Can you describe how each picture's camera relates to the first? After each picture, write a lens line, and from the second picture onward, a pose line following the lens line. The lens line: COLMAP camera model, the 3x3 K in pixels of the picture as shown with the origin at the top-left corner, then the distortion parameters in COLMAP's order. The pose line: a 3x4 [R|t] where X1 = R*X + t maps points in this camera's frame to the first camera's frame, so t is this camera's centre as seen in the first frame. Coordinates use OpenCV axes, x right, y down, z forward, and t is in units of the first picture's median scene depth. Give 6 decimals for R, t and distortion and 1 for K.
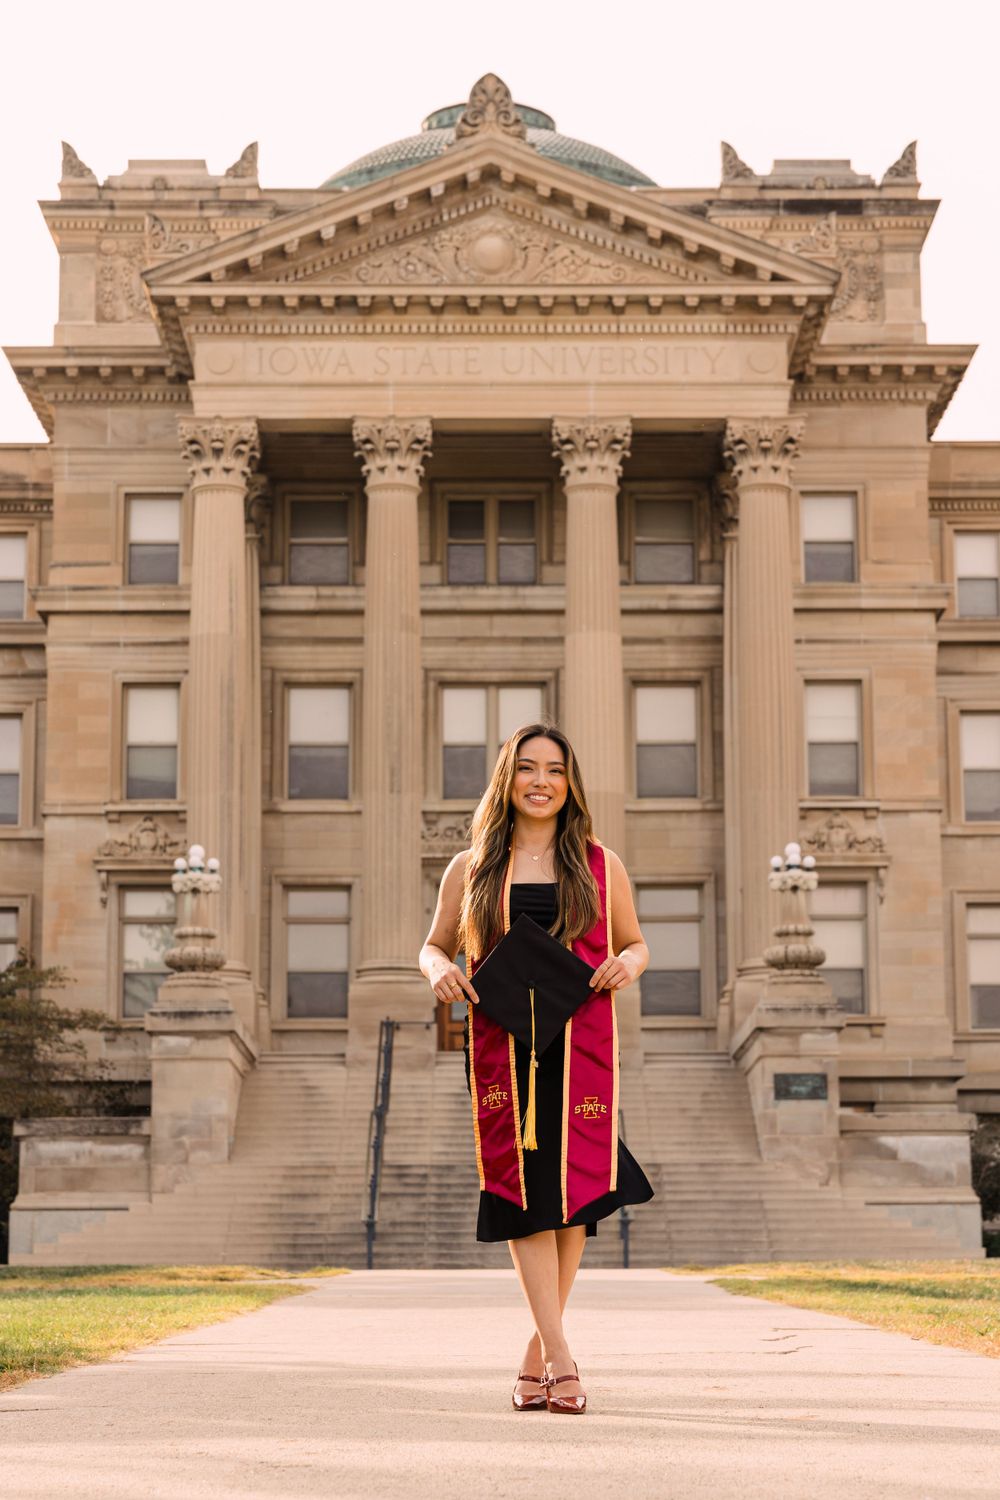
lens RADIAL K [[3116.9, 0, 500.1], [0, 3116.9, 749.7], [0, 0, 1]] dist [-0.023458, -0.050026]
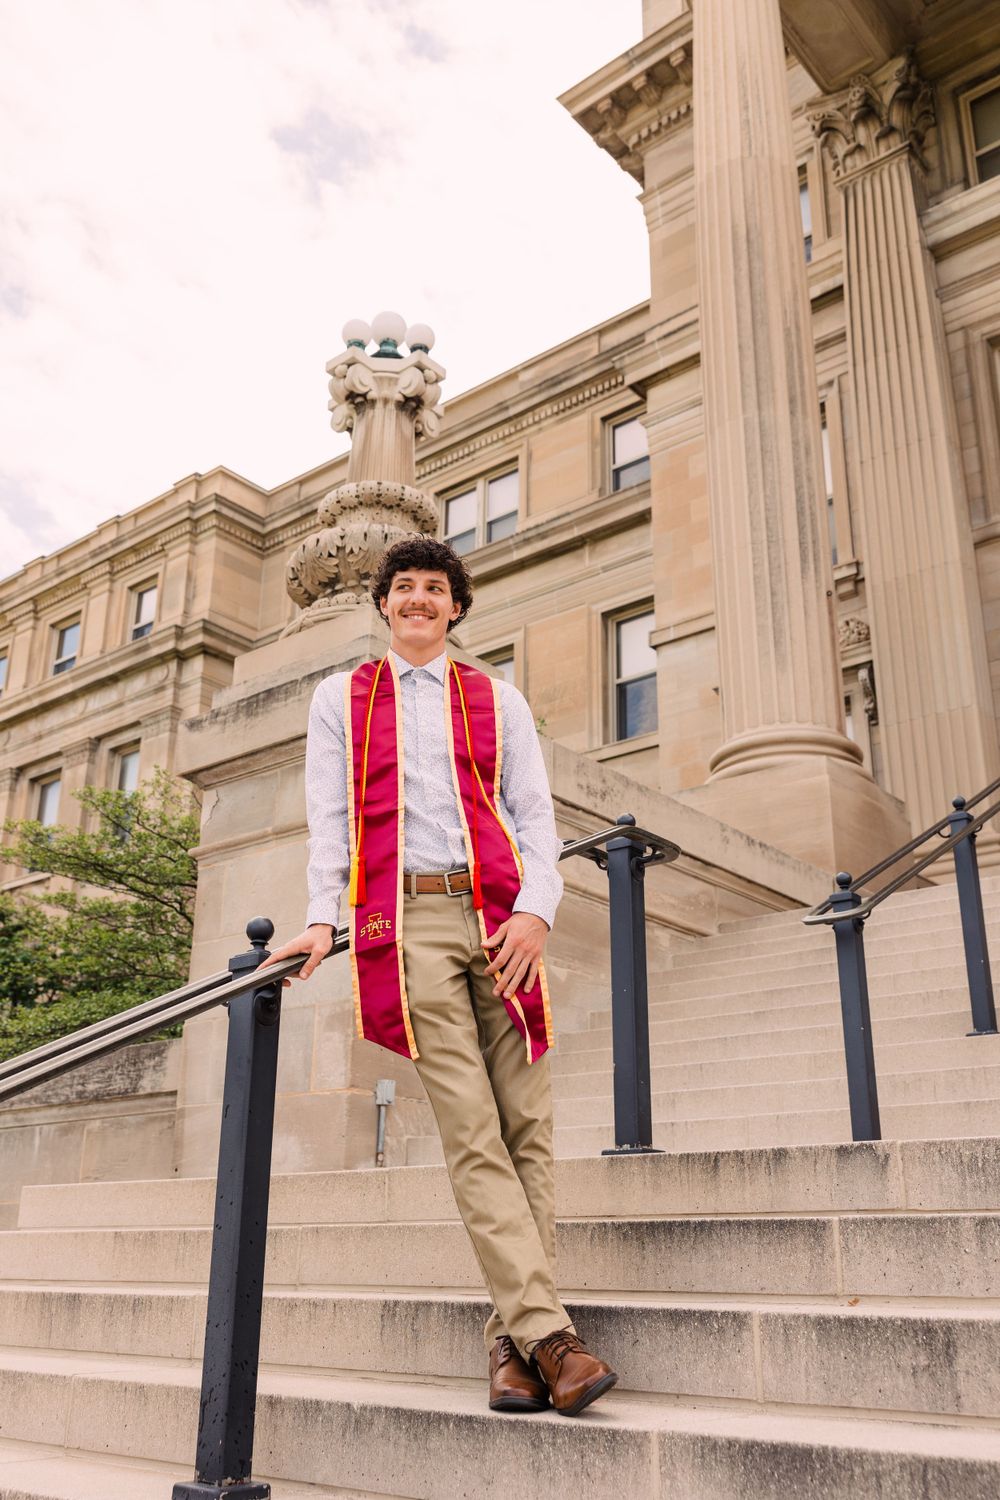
lens RADIAL K [[1370.4, 0, 497.7], [0, 1370.4, 755.0], [0, 0, 1]] dist [0.005638, 0.019076]
pose [[0.761059, -0.214473, -0.612201, 0.002896], [0.101472, 0.971504, -0.214204, 0.102512], [0.640697, 0.100900, 0.761135, 0.756476]]
